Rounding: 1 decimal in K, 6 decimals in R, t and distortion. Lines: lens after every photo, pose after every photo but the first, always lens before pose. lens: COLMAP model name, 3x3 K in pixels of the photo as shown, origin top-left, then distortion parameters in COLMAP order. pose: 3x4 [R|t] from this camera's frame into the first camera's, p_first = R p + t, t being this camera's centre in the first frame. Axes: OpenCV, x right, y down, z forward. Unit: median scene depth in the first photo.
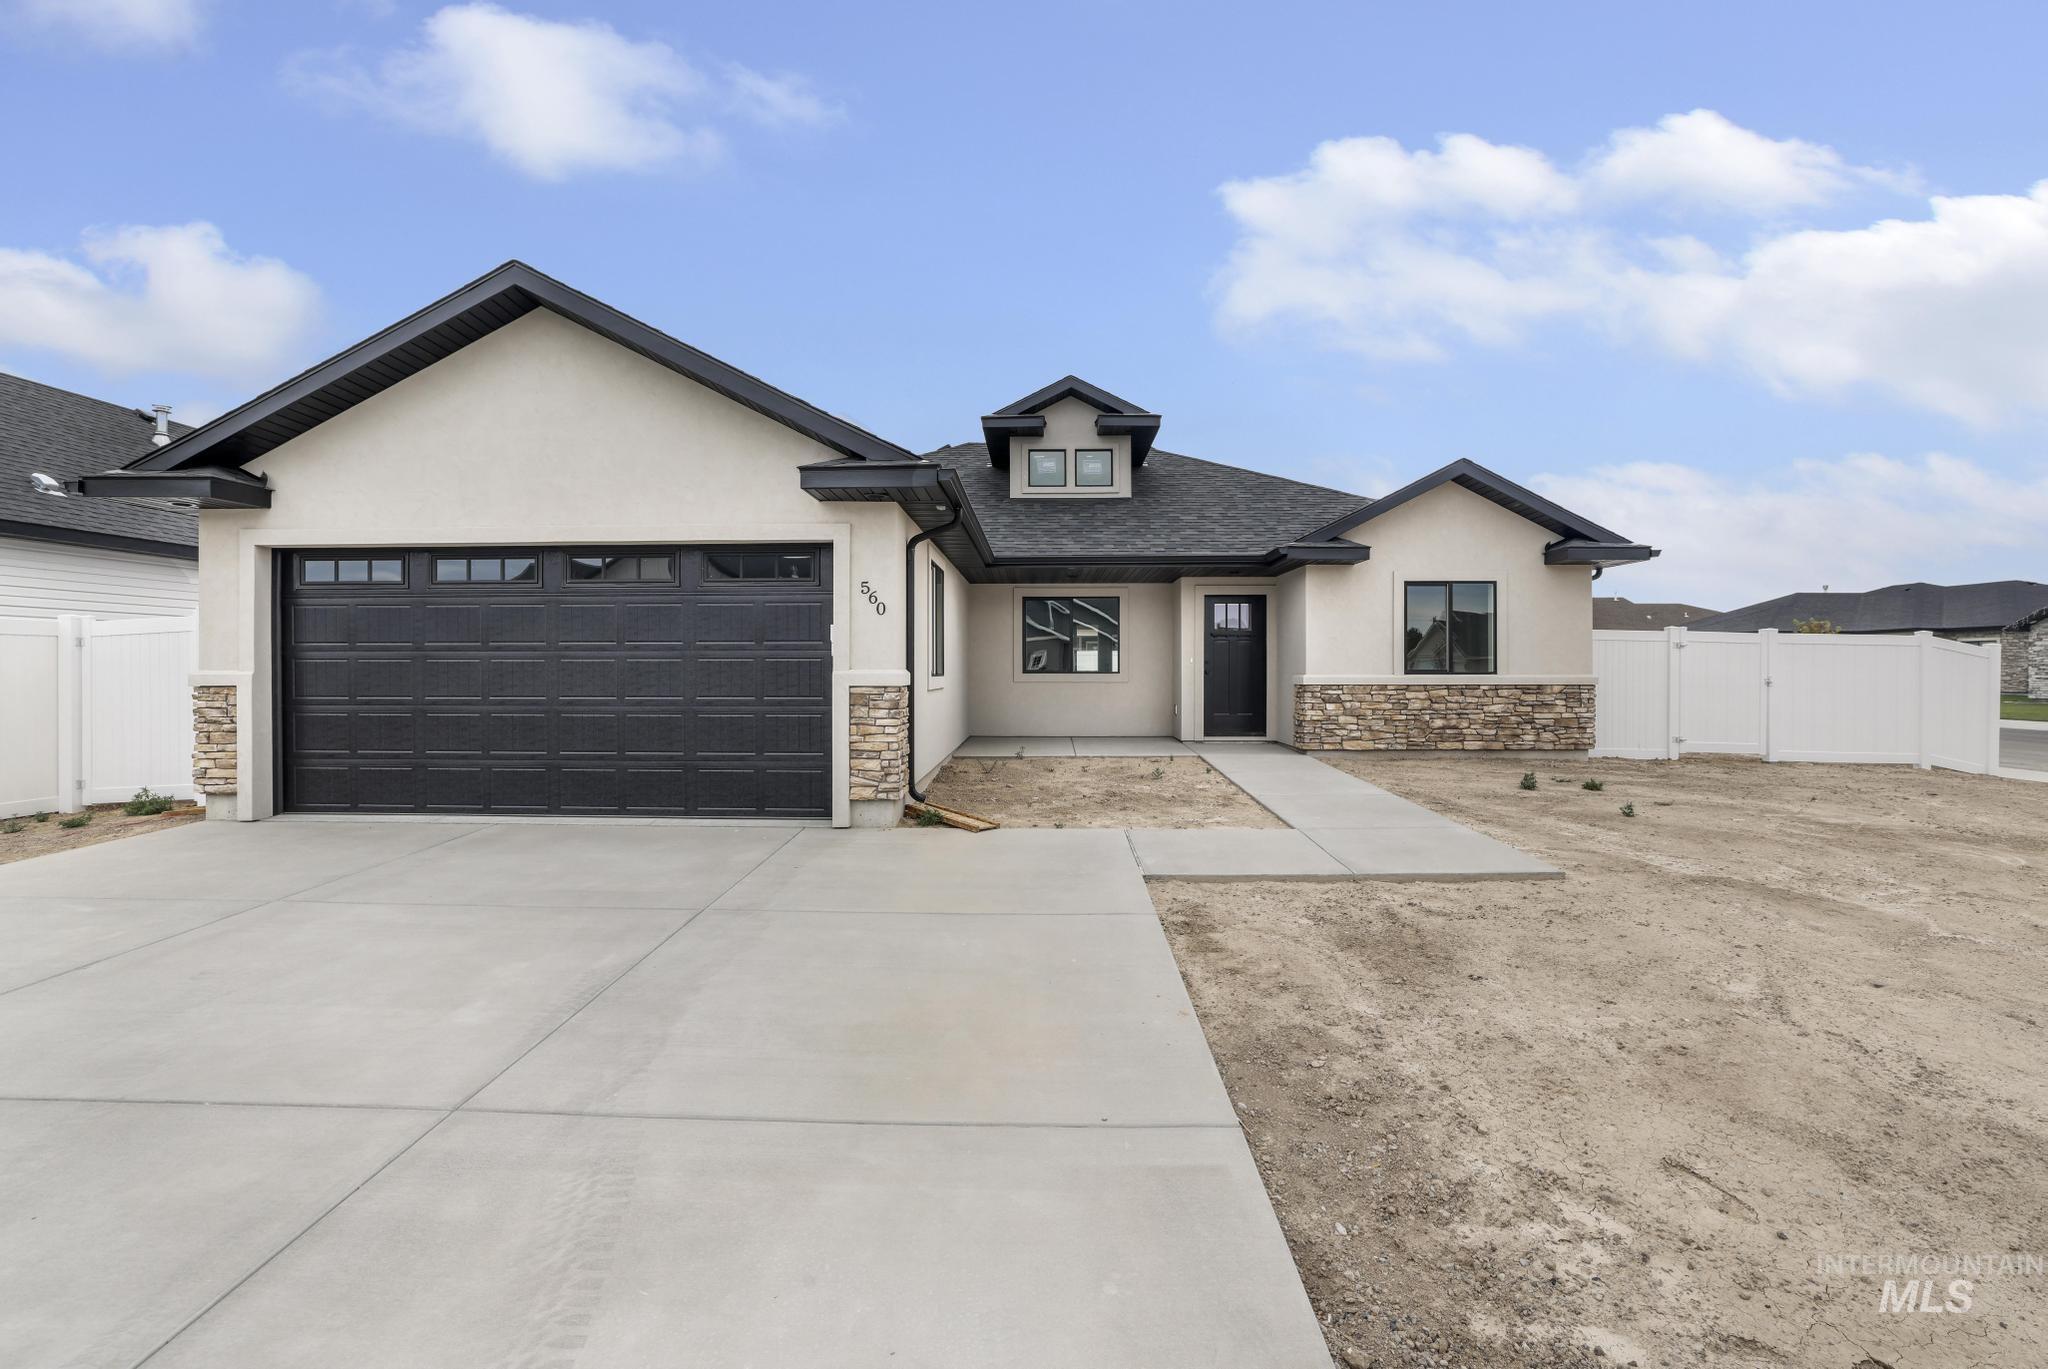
lens RADIAL K [[899.9, 0, 1017.2], [0, 899.9, 668.8], [0, 0, 1]] dist [-0.043350, 0.019741]
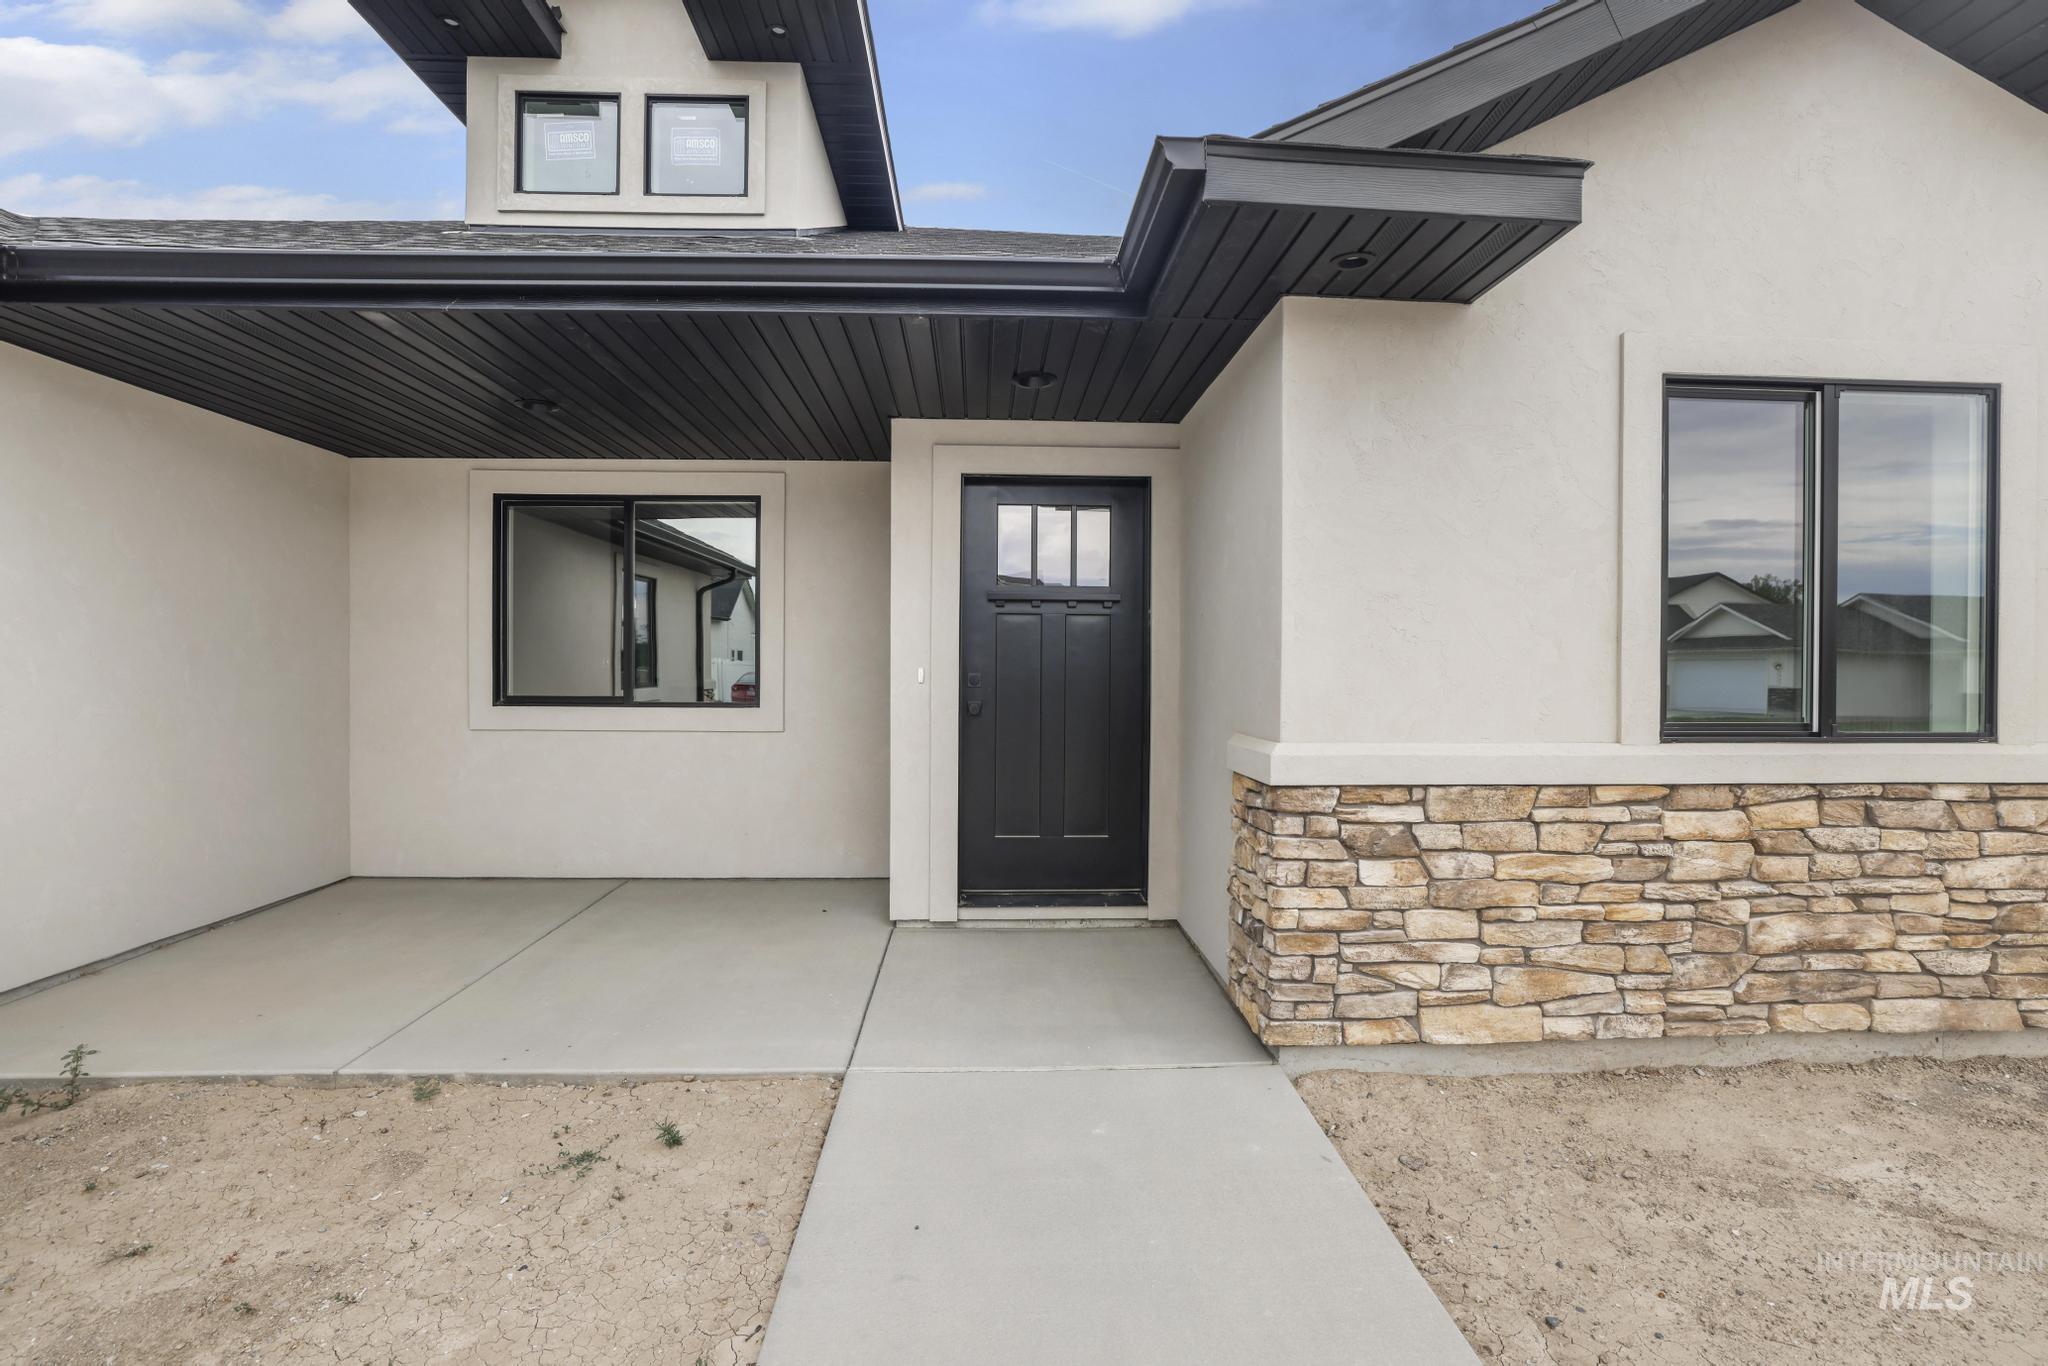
lens RADIAL K [[924.2, 0, 1024.0], [0, 924.2, 683.0], [0, 0, 1]] dist [-0.043178, 0.017051]
pose [[0.996659, 0.004320, 0.081559, 0.233798], [-0.005348, 0.999909, 0.012383, -0.012917], [-0.081498, -0.012778, 0.996592, 0.762158]]
